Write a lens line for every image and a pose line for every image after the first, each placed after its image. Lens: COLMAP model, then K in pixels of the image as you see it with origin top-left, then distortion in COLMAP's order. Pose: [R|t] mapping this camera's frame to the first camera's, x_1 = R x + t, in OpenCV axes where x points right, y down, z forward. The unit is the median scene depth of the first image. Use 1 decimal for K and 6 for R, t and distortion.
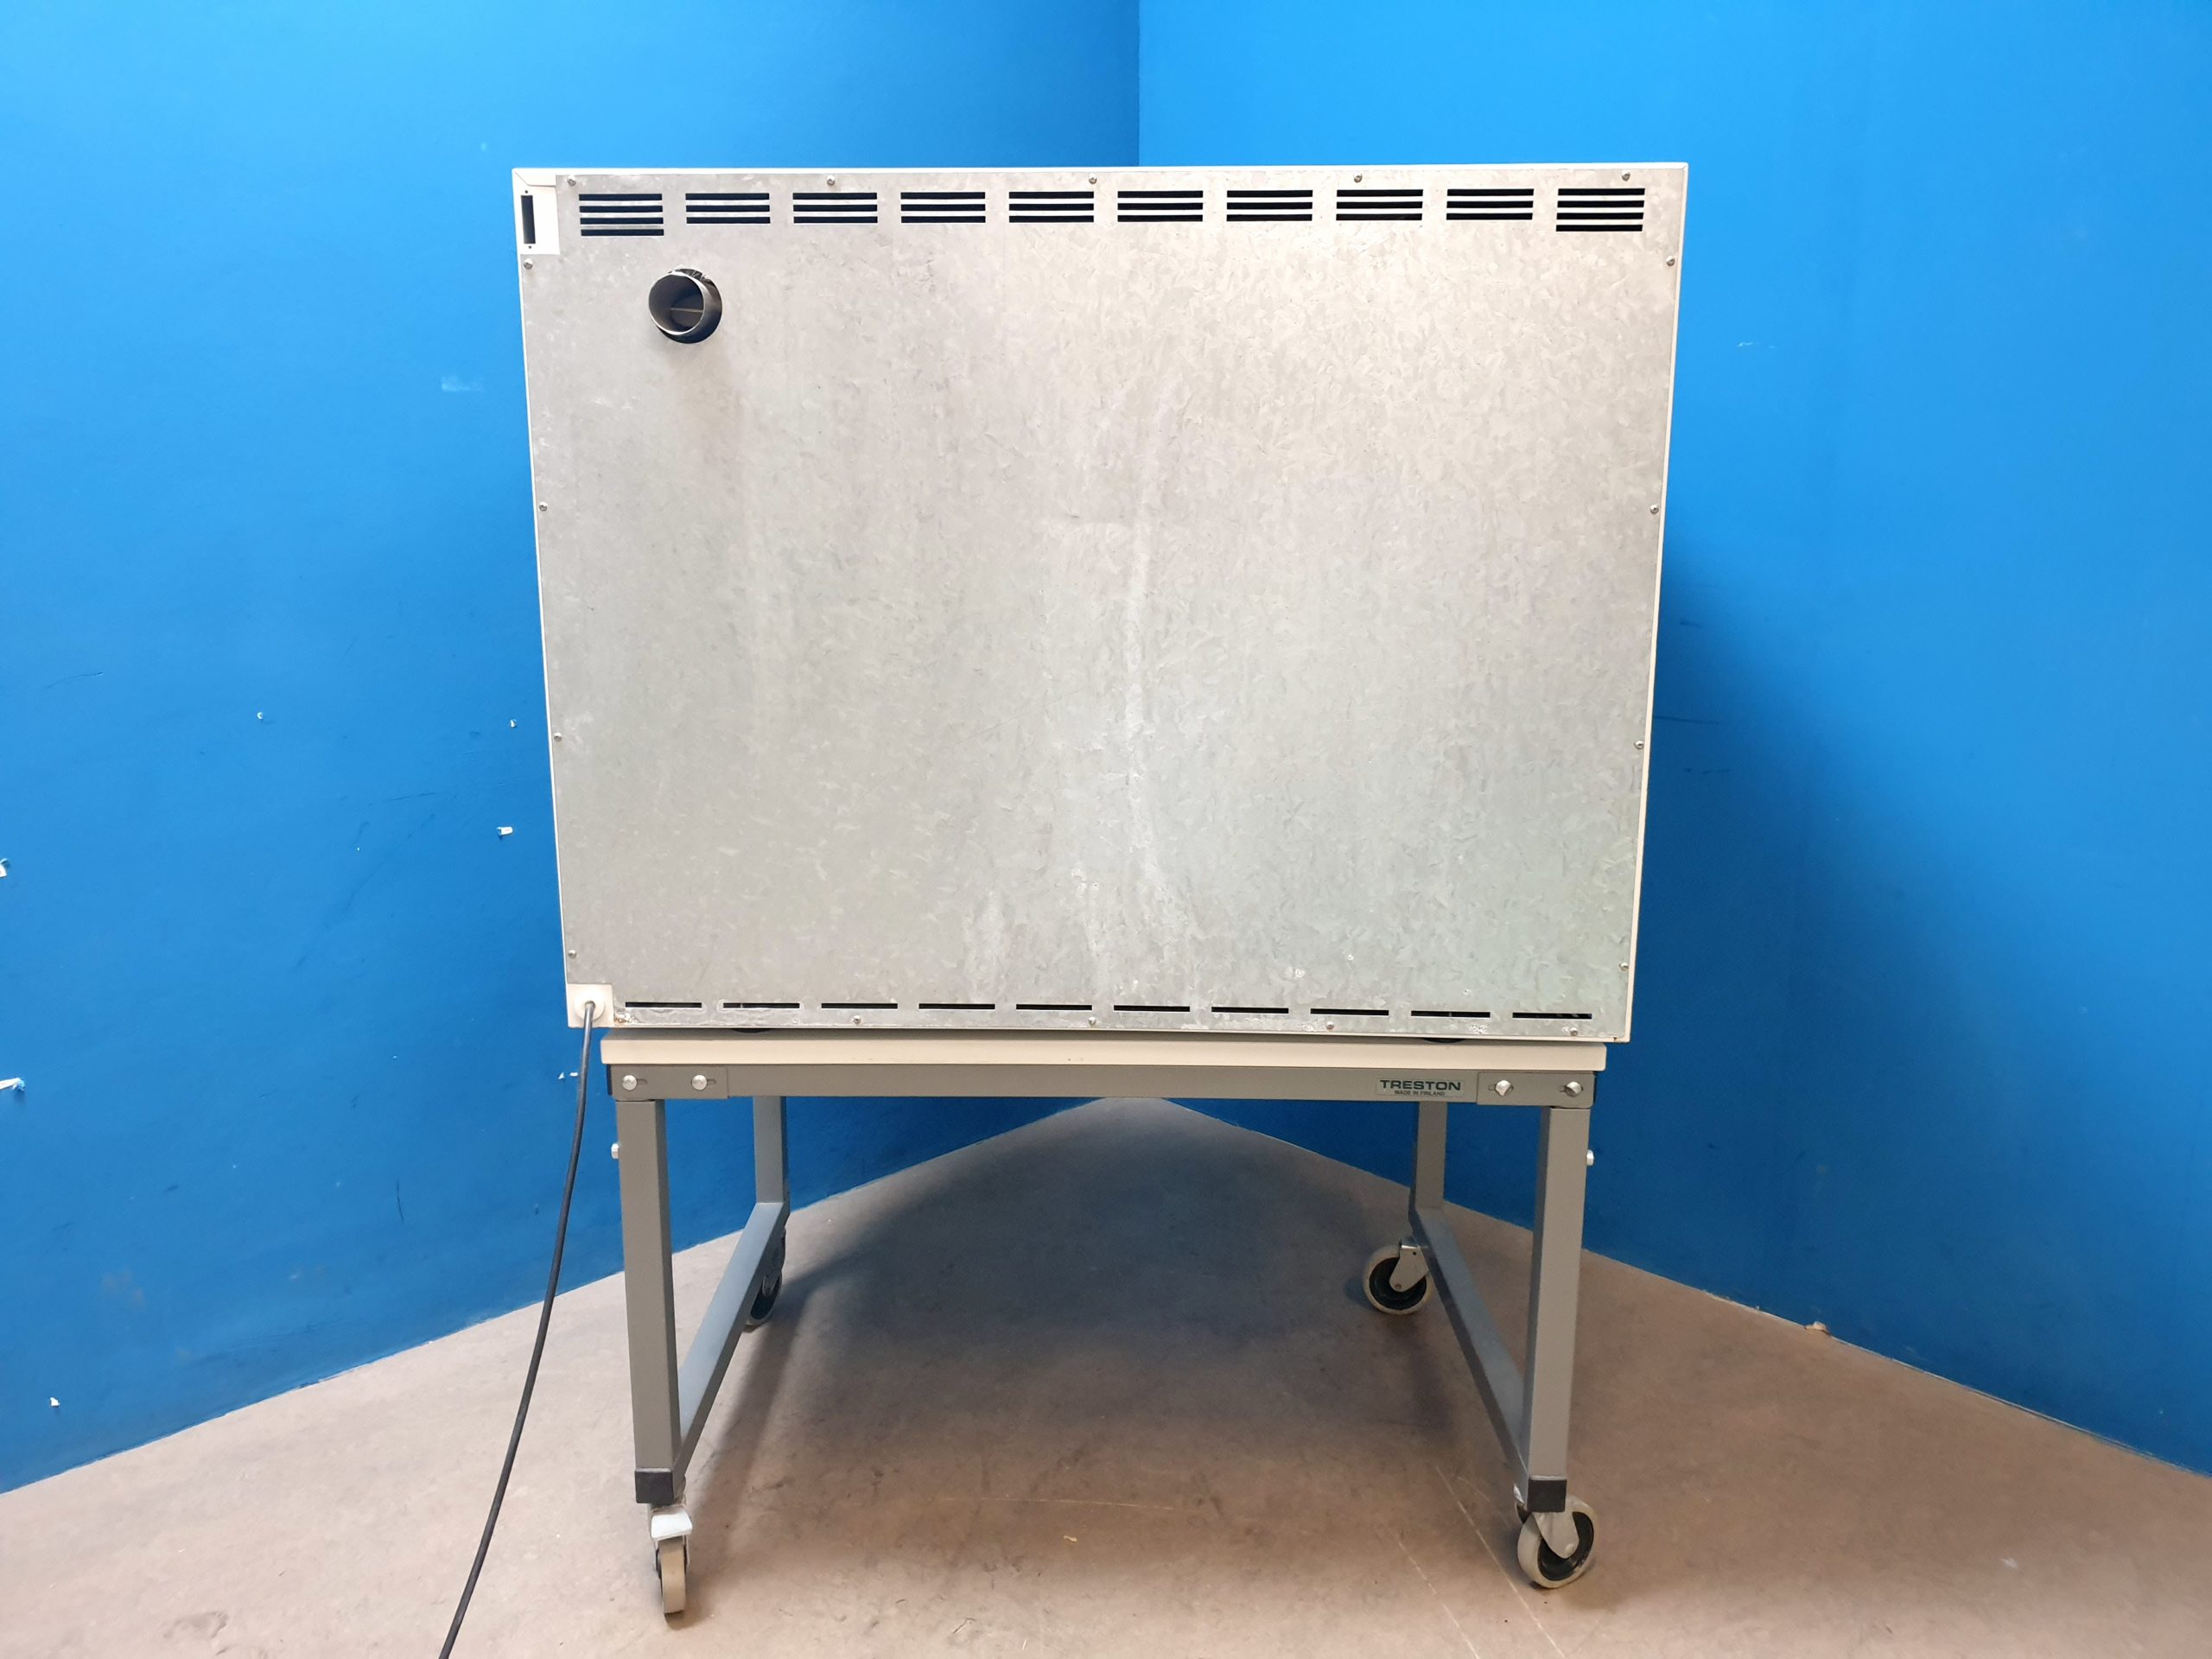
lens RADIAL K [[1713.4, 0, 1079.4], [0, 1713.4, 830.2], [0, 0, 1]] dist [0.008953, 0.016803]
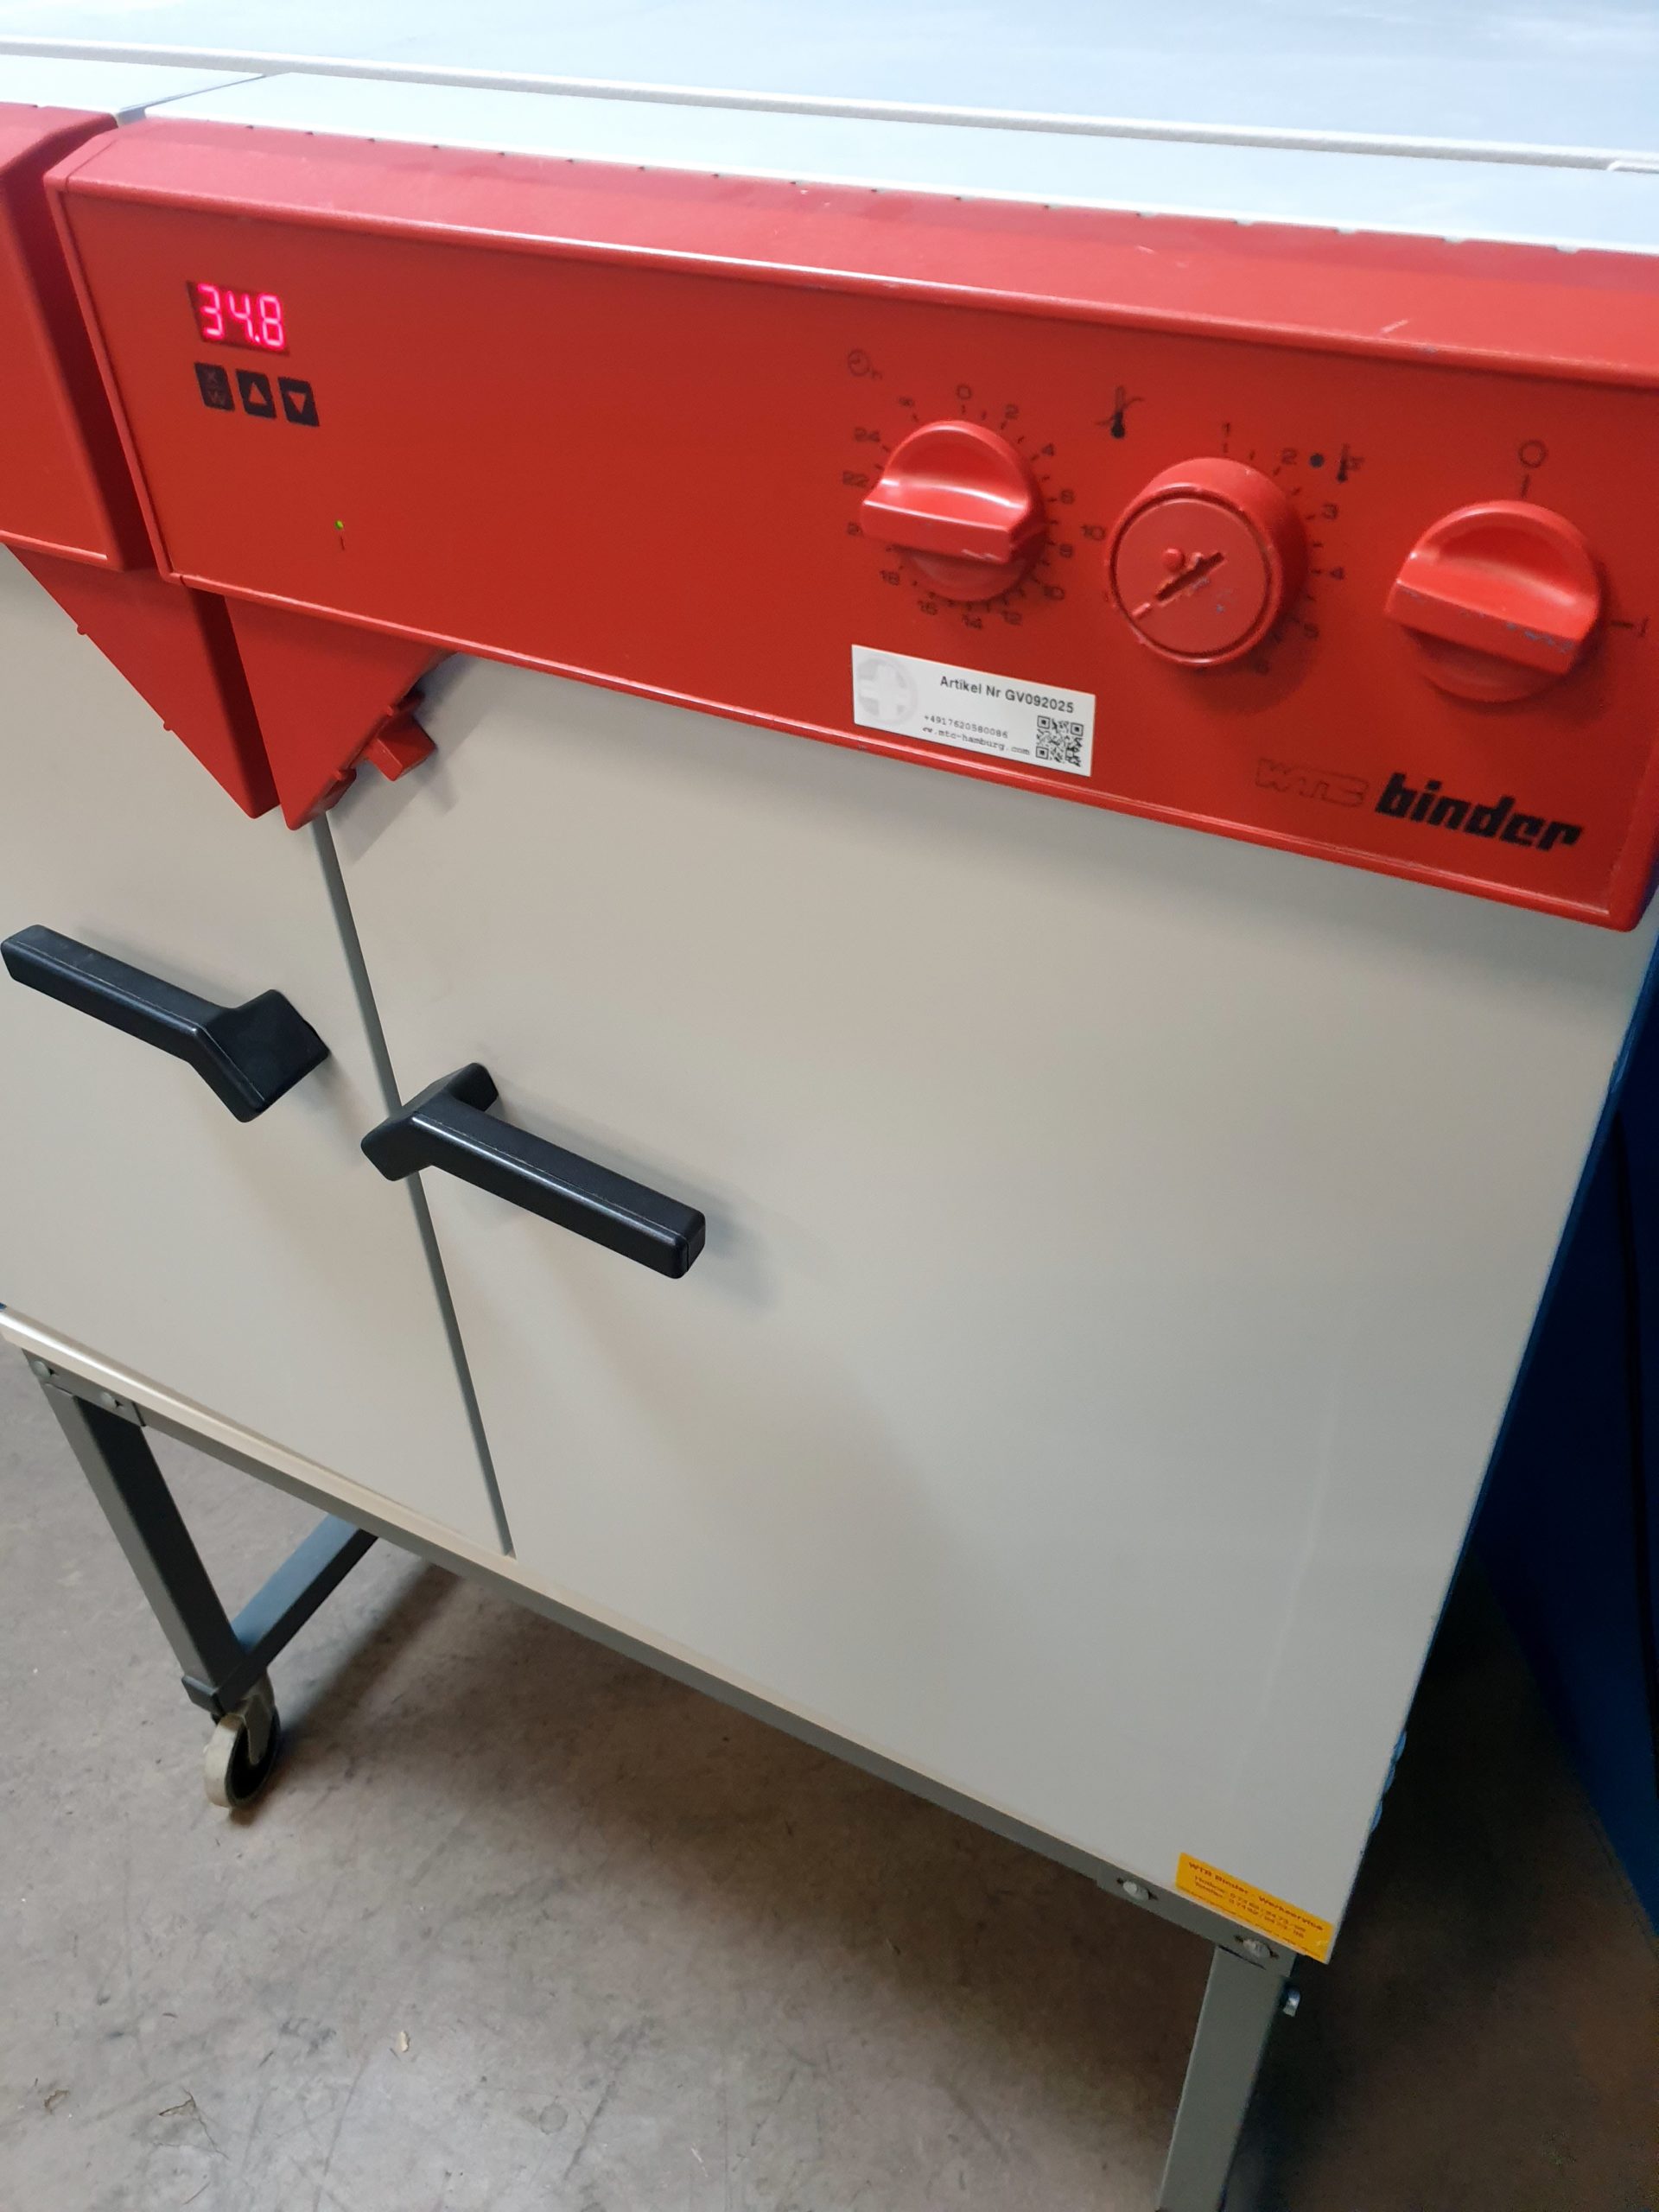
lens RADIAL K [[1713.4, 0, 832.2], [0, 1713.4, 1109.5], [0, 0, 1]] dist [0.008953, 0.016803]
pose [[0.788242, 0.372896, -0.489513, 0.340612], [-0.096416, 0.860498, 0.500246, -0.319031], [0.607765, -0.347118, 0.714234, 0.669637]]
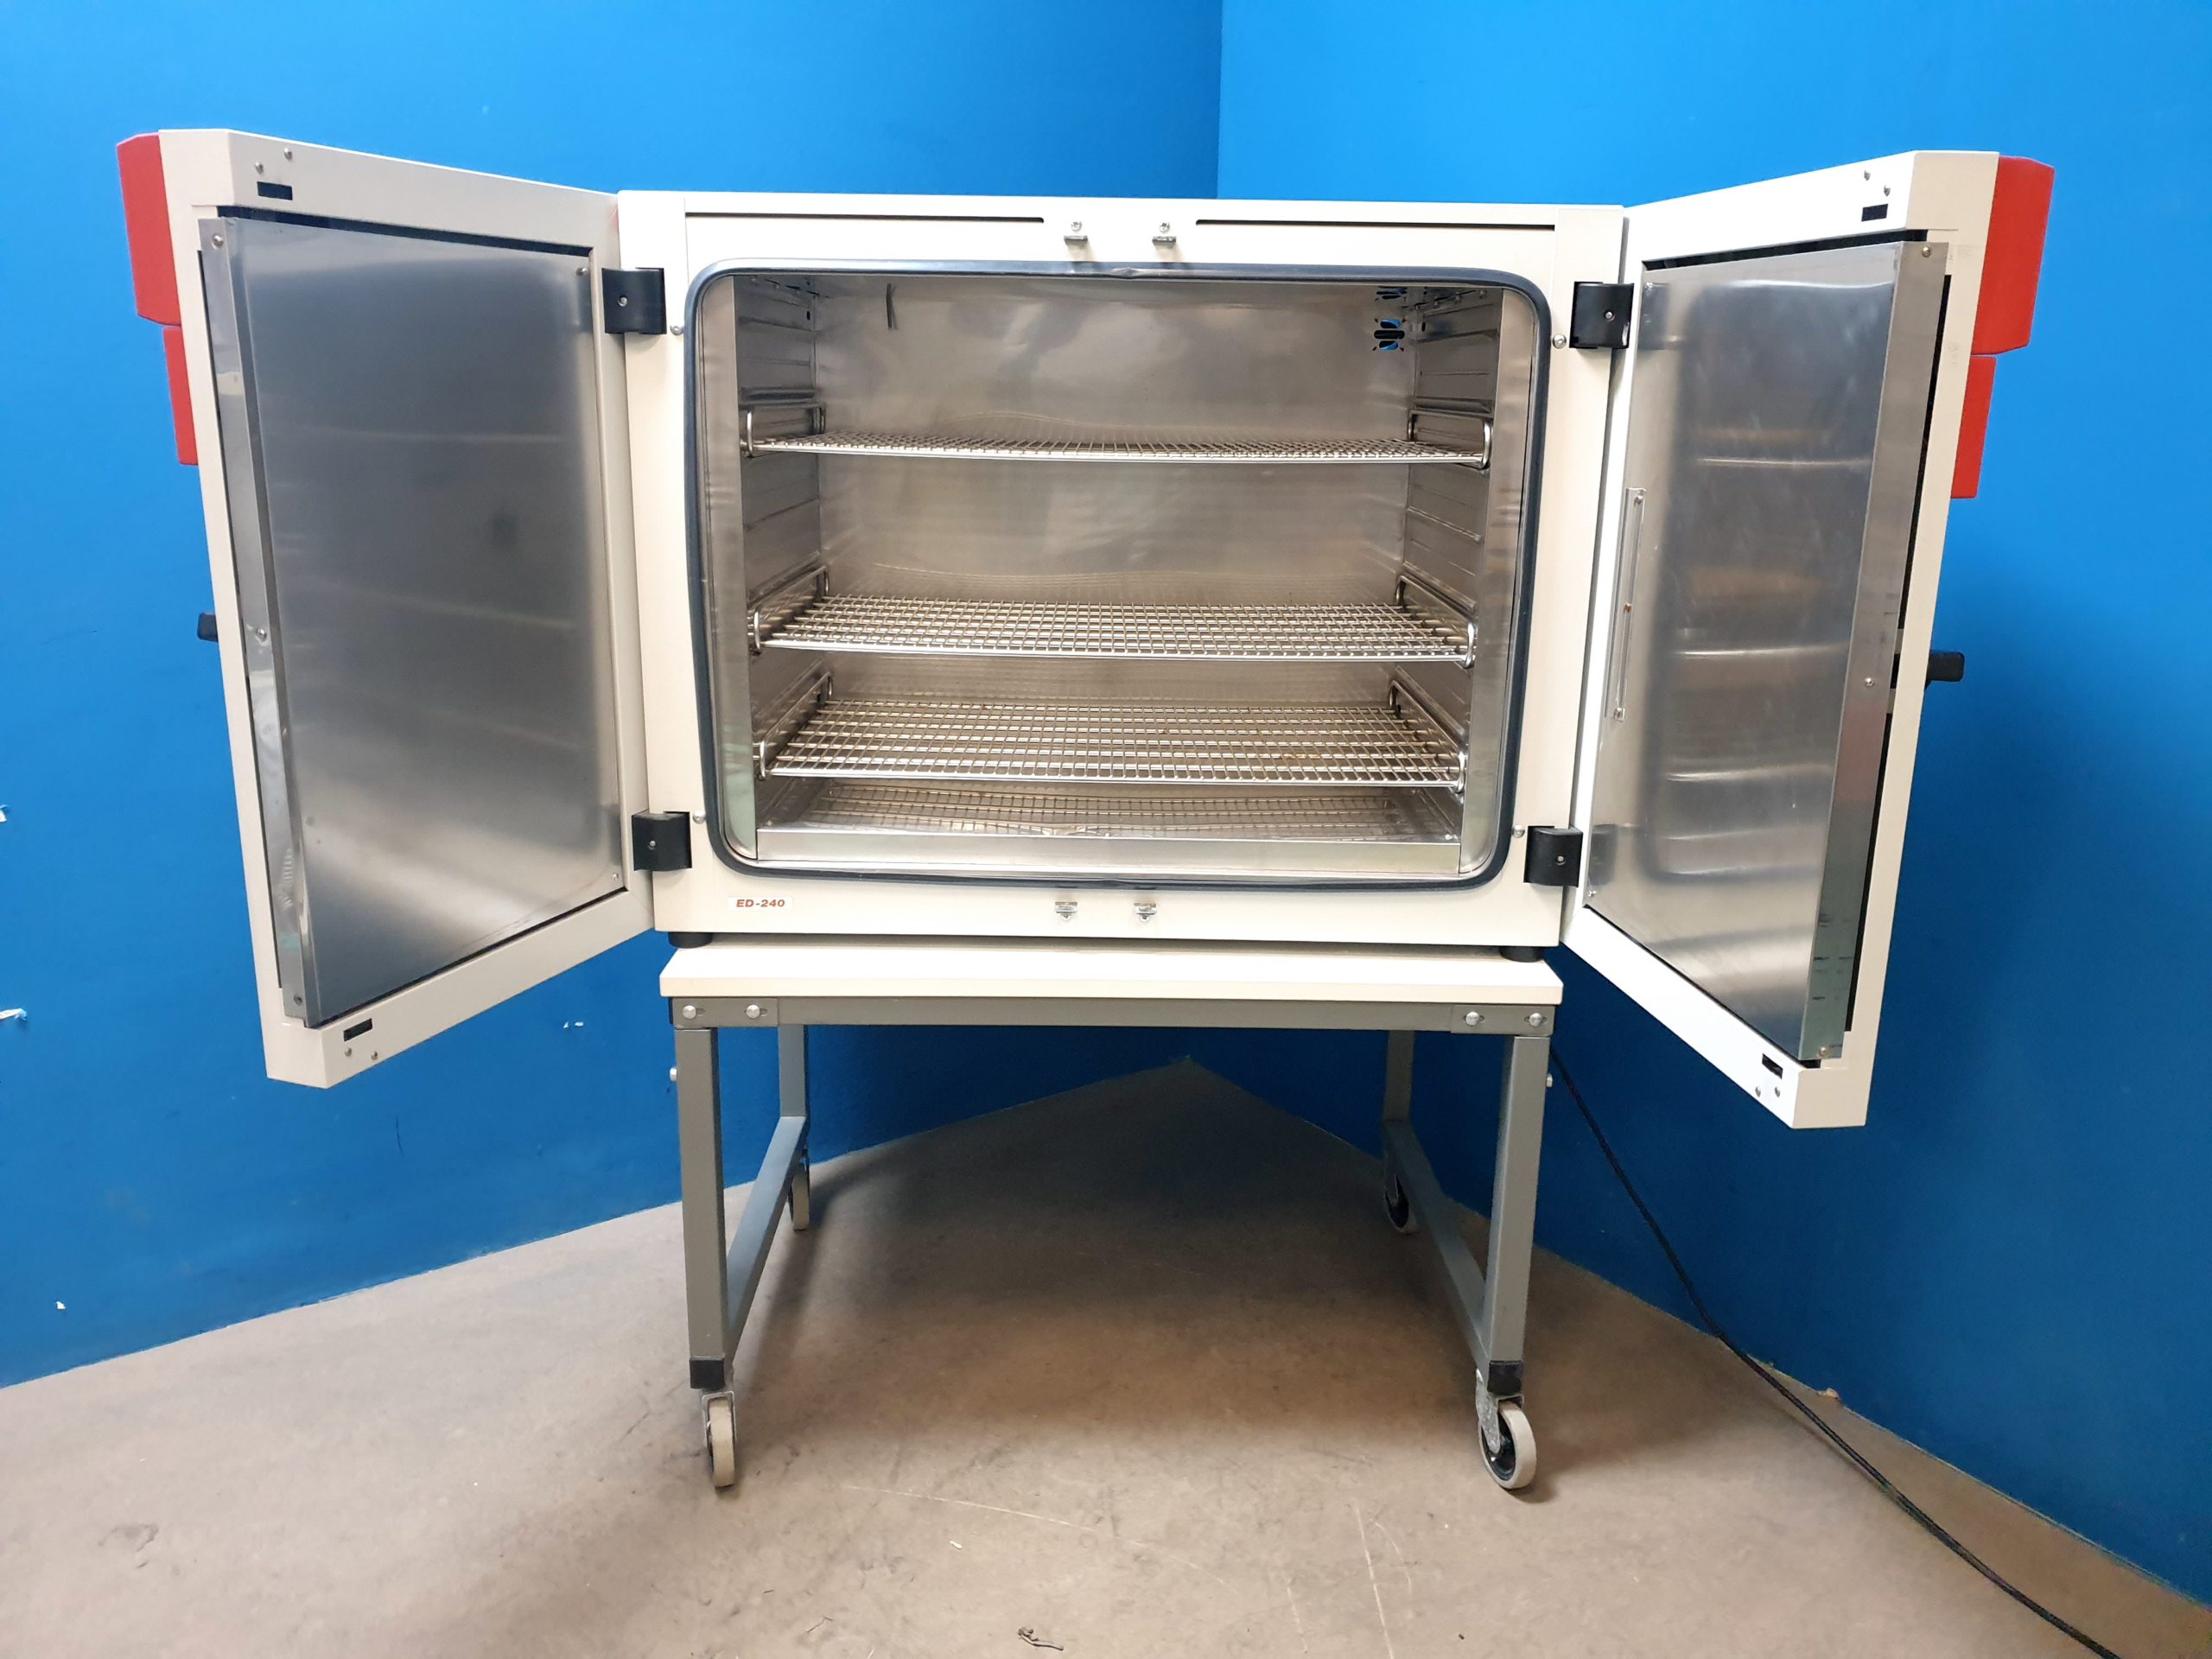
lens RADIAL K [[1713.4, 0, 1085.5], [0, 1713.4, 815.9], [0, 0, 1]] dist [0.008953, 0.016803]
pose [[0.986880, 0.053257, -0.152416, 0.185682], [-0.046084, 0.997674, 0.050219, -0.056972], [0.154736, -0.042536, 0.987040, 0.046809]]
